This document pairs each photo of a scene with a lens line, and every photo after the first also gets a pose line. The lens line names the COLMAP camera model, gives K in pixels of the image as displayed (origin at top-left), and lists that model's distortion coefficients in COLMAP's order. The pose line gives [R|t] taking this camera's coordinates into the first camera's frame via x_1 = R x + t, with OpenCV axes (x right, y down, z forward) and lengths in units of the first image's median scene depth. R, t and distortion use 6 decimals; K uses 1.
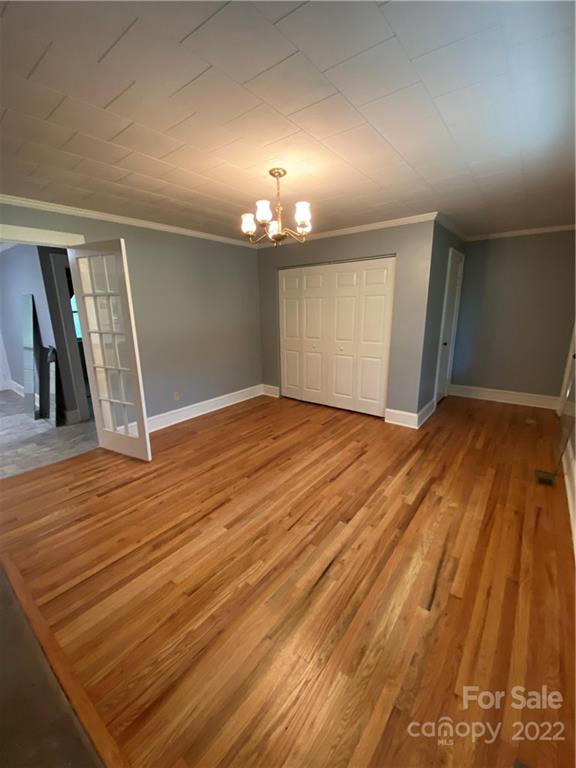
lens RADIAL K [[311.4, 0, 285.0], [0, 311.4, 382.4], [0, 0, 1]] dist [-0.033999, -0.002755]
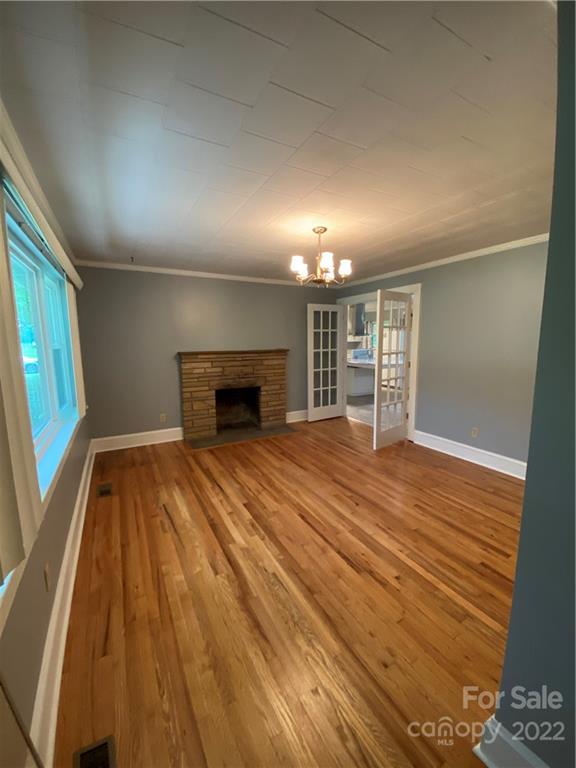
lens RADIAL K [[311.4, 0, 286.1], [0, 311.4, 381.3], [0, 0, 1]] dist [-0.033999, -0.002755]
pose [[-0.392860, 0.160294, -0.905520, 1.120313], [-0.208878, 0.943399, 0.257621, -0.366579], [0.895562, 0.290352, -0.337142, 1.328387]]
